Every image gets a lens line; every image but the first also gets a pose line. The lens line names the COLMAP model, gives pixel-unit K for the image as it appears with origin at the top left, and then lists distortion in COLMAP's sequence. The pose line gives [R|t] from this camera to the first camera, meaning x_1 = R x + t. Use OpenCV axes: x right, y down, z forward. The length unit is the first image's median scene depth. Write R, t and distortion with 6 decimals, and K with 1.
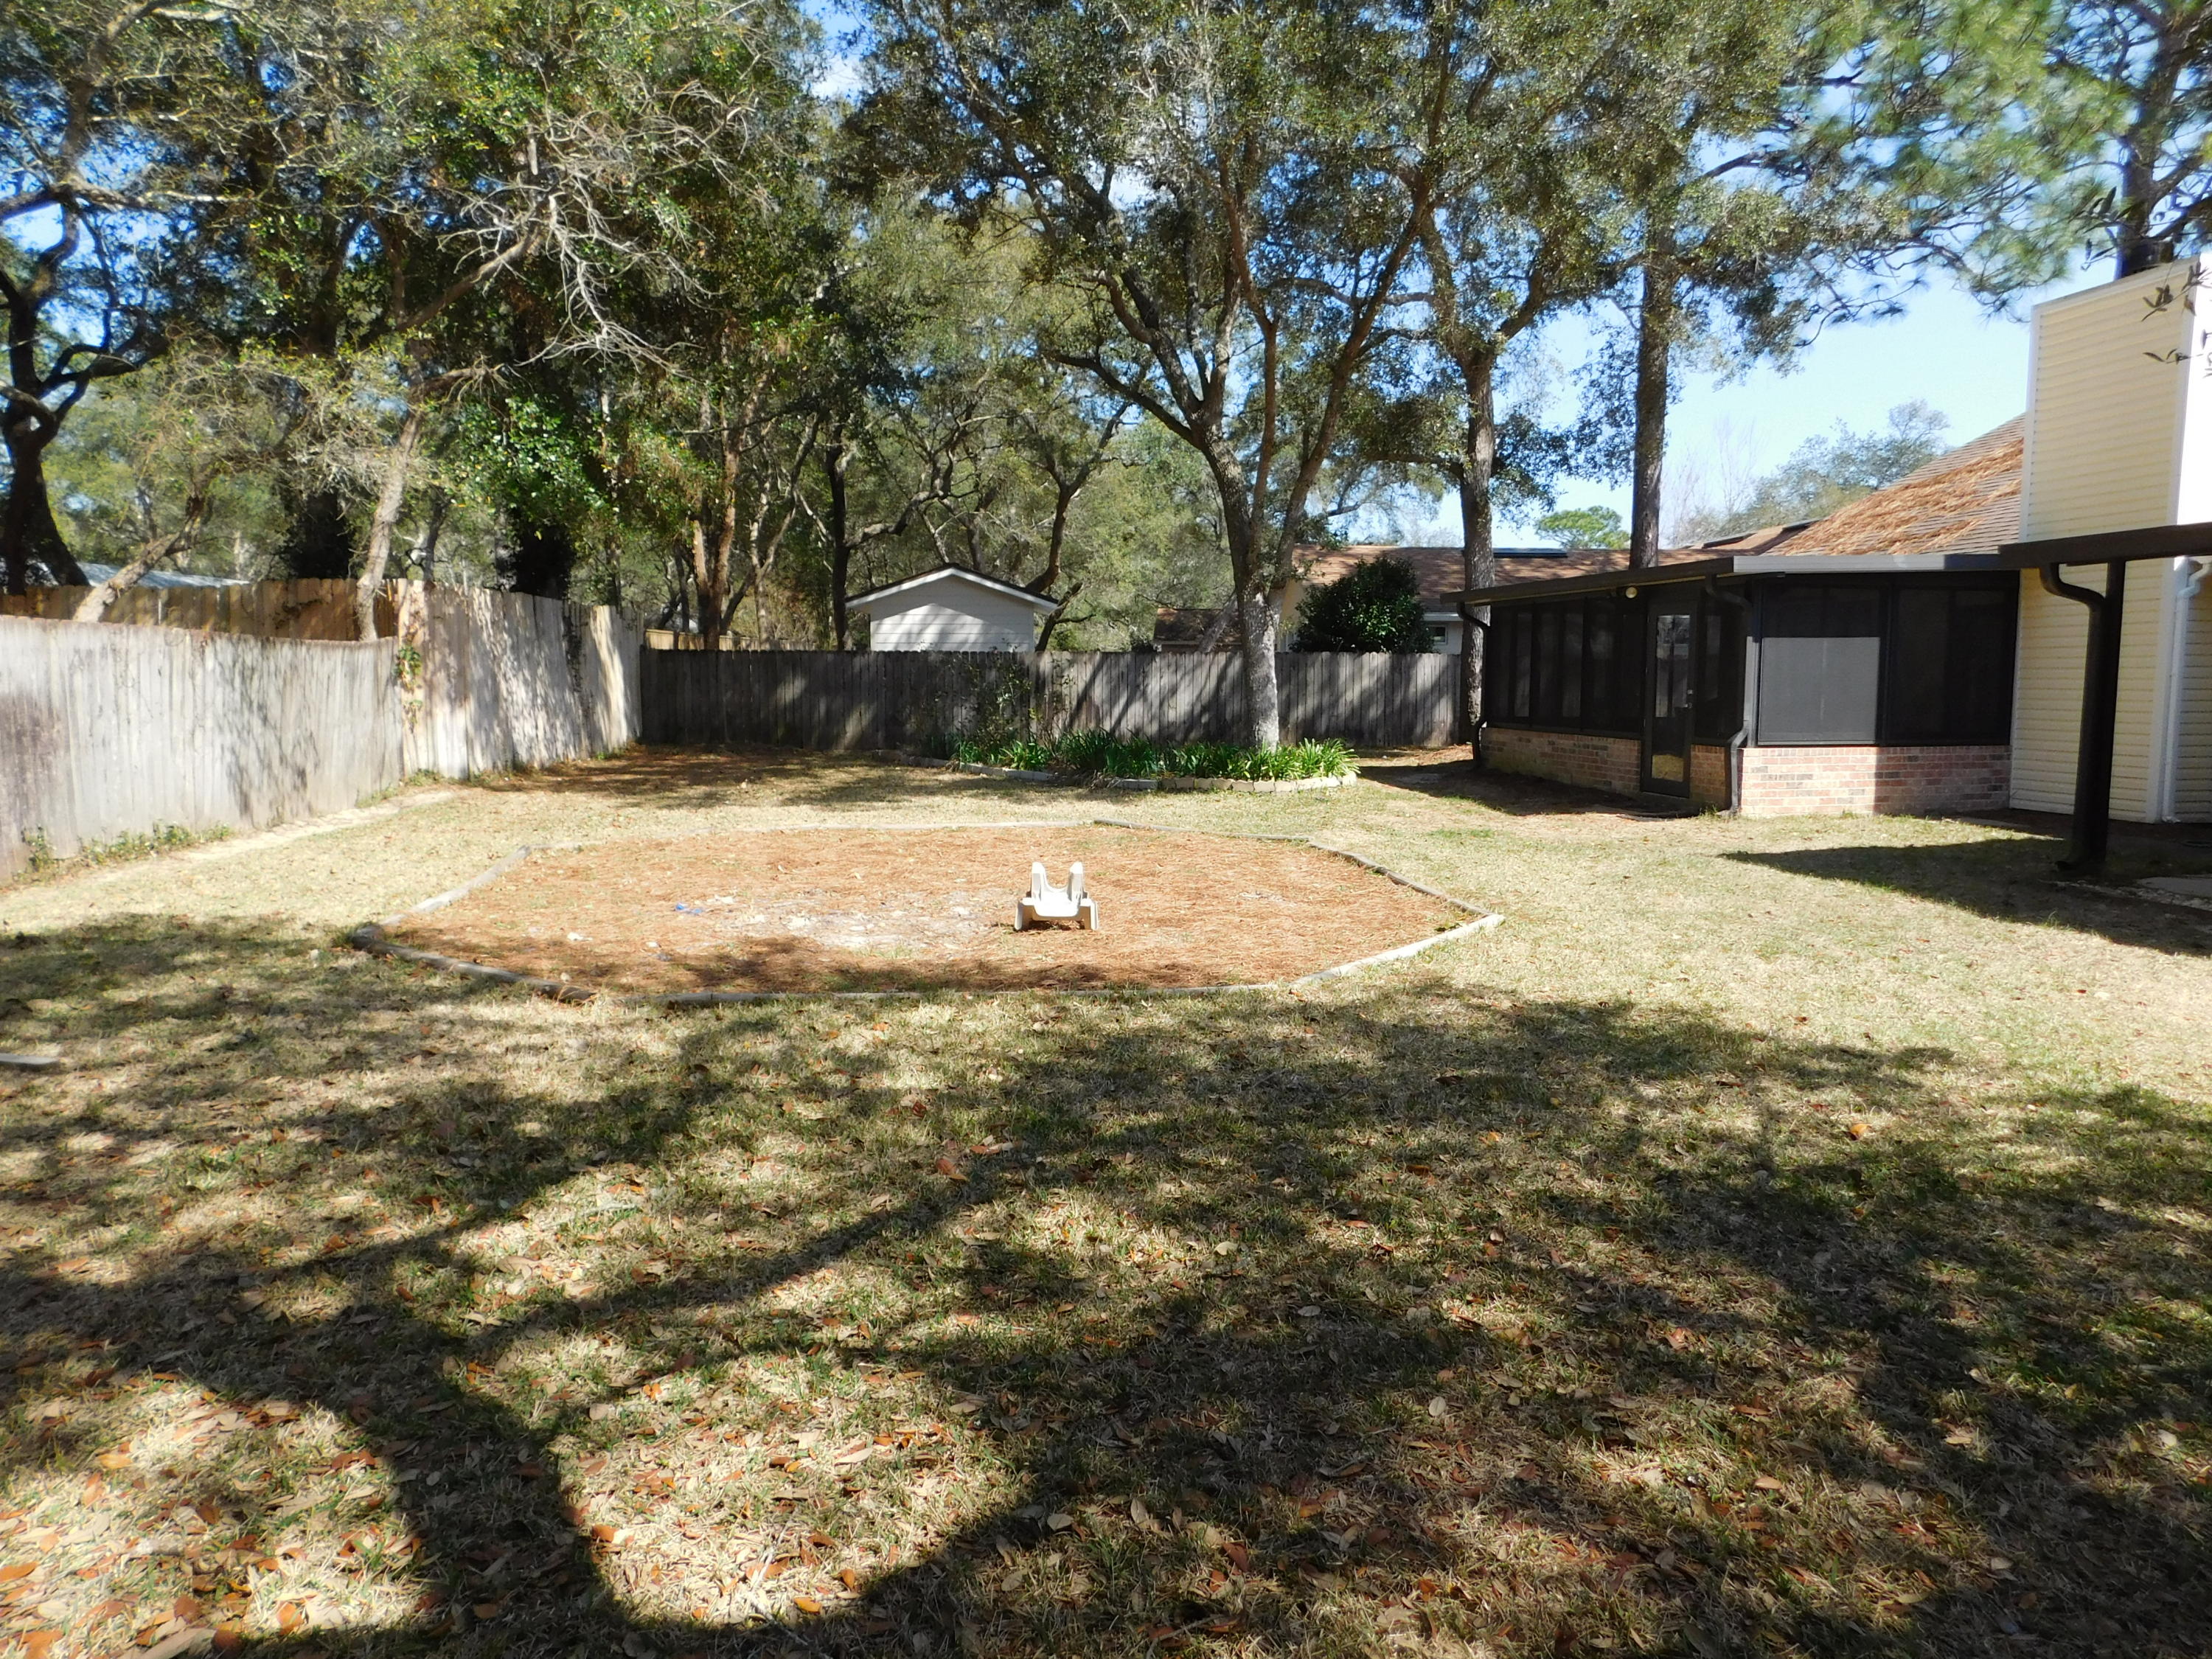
lens RADIAL K [[1469.6, 0, 1109.9], [0, 1469.6, 835.8], [0, 0, 1]] dist [-0.063687, 0.054284]
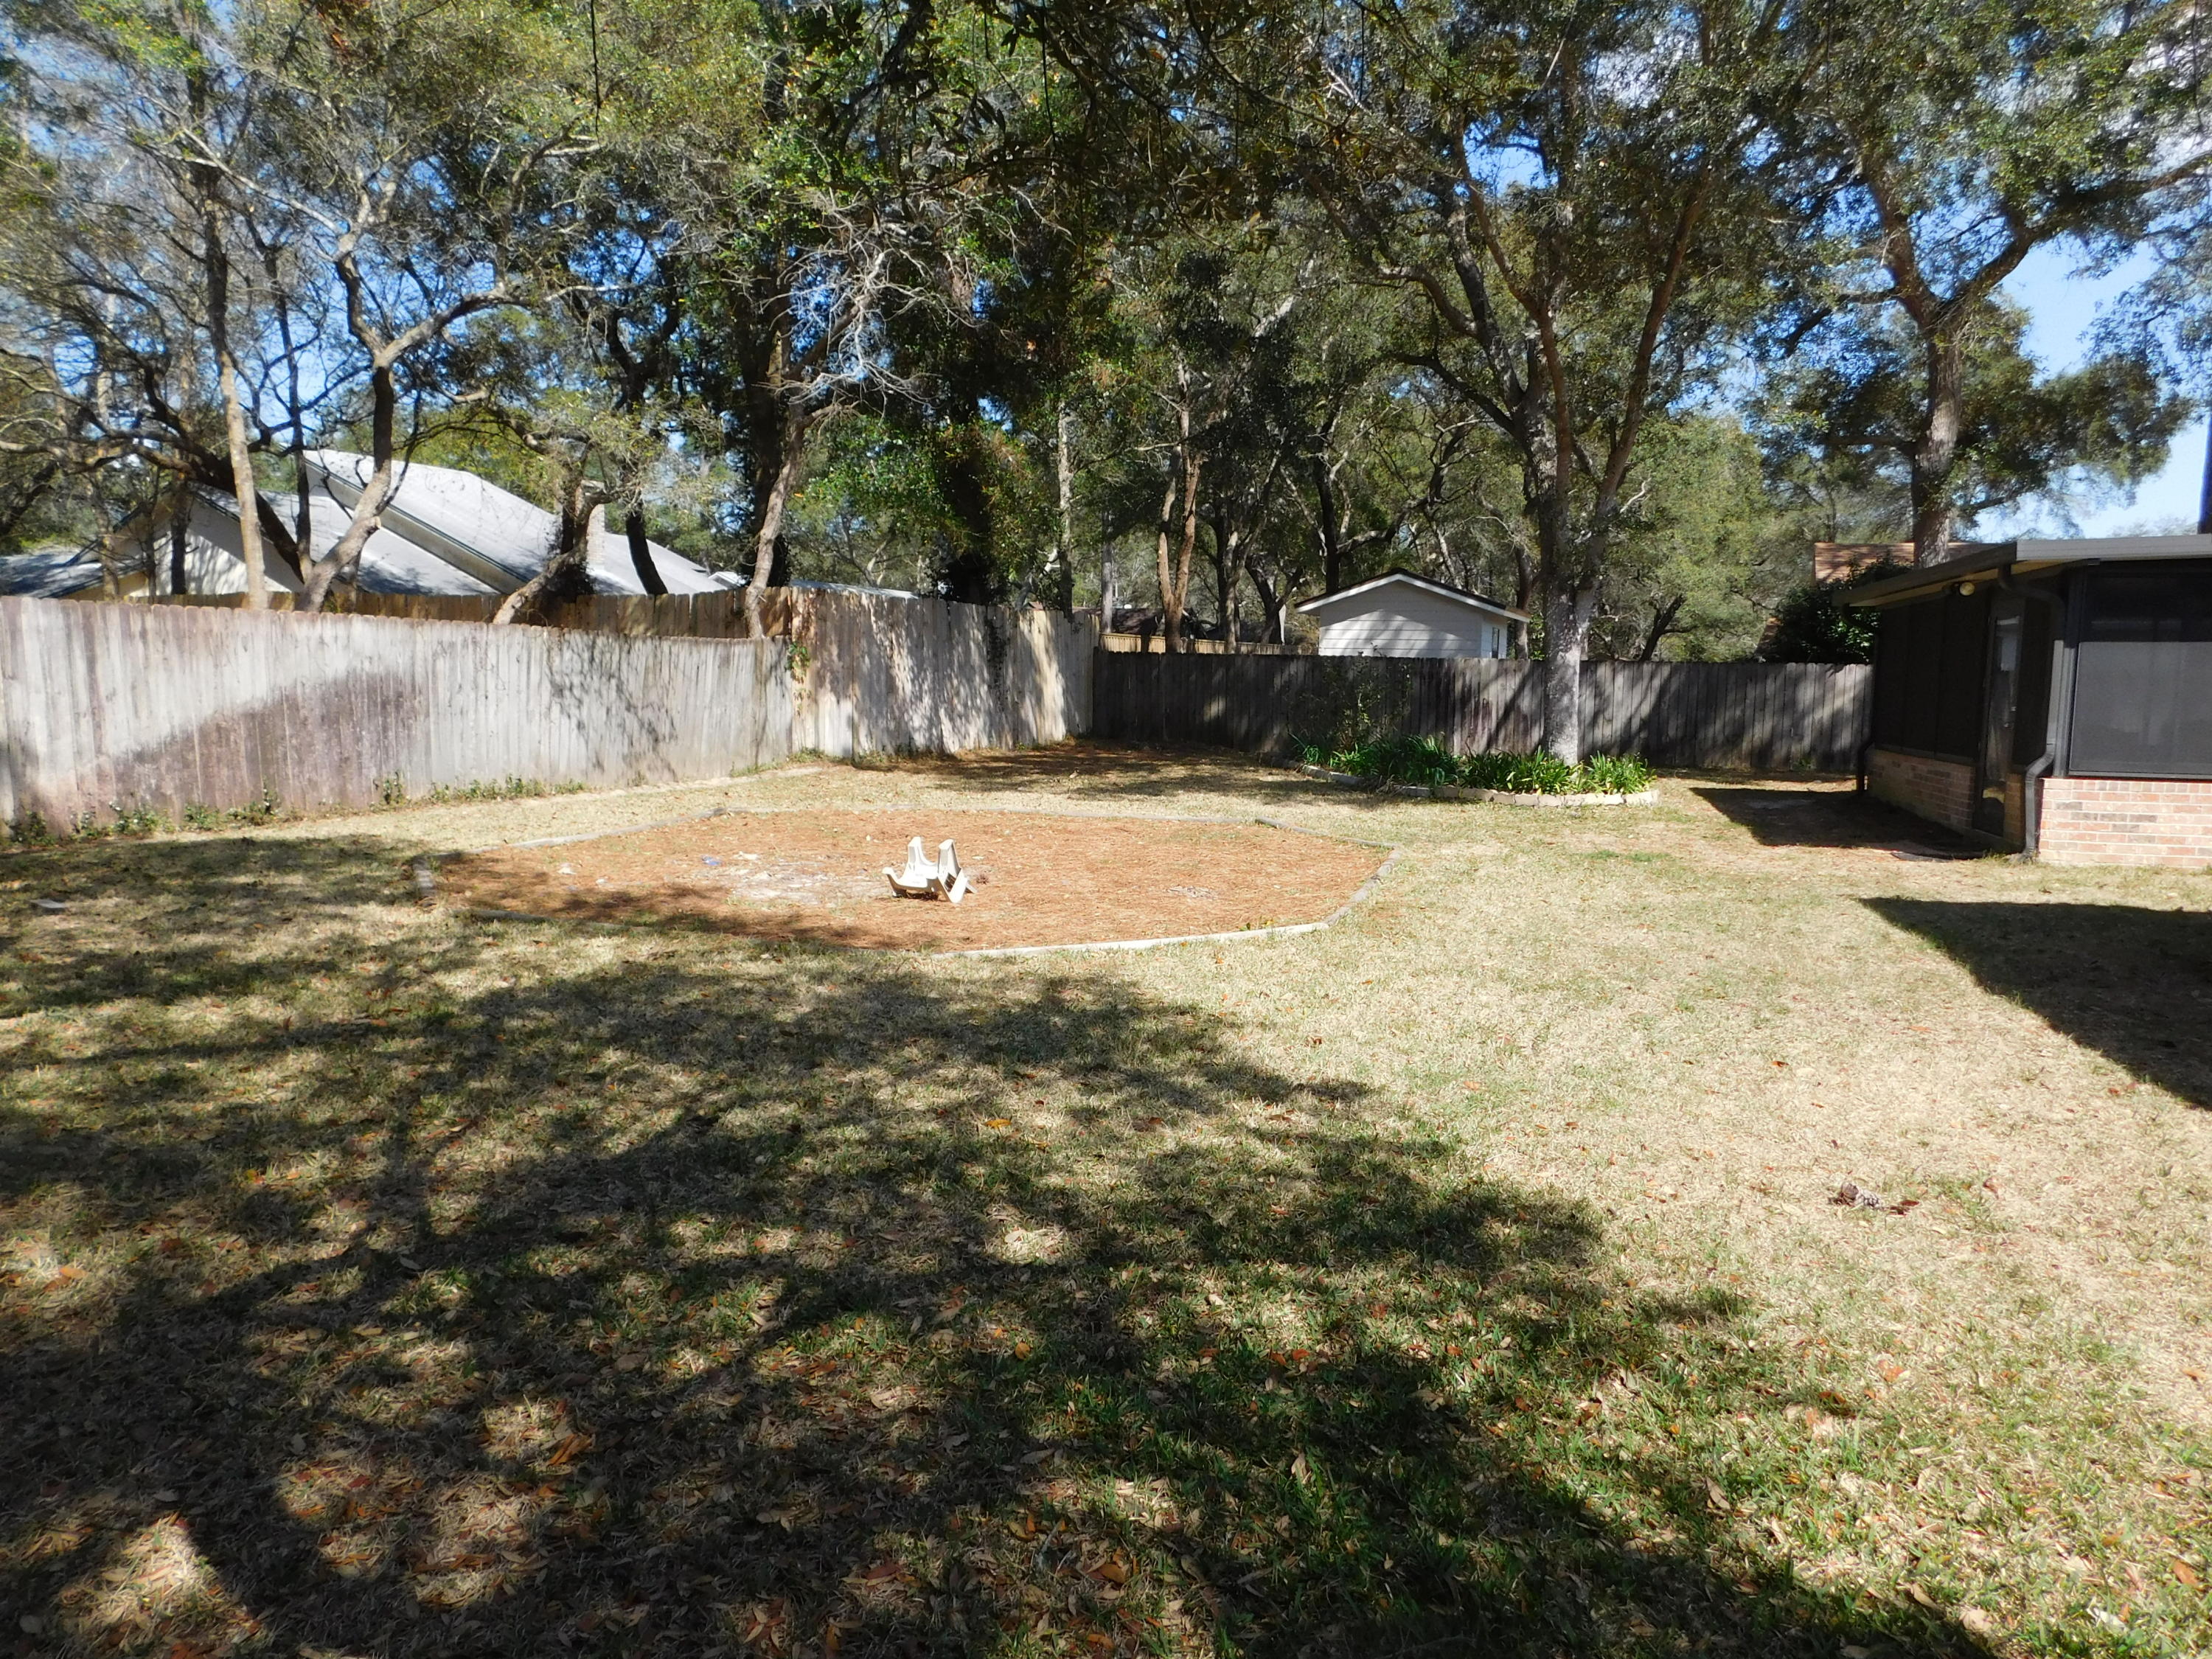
lens RADIAL K [[1469.6, 0, 1110.4], [0, 1469.6, 831.1], [0, 0, 1]] dist [-0.063687, 0.054284]
pose [[0.896008, 0.060736, -0.439865, 0.273467], [-0.065243, 0.997857, 0.004884, -0.000672], [0.439219, 0.024322, 0.898051, 0.040682]]
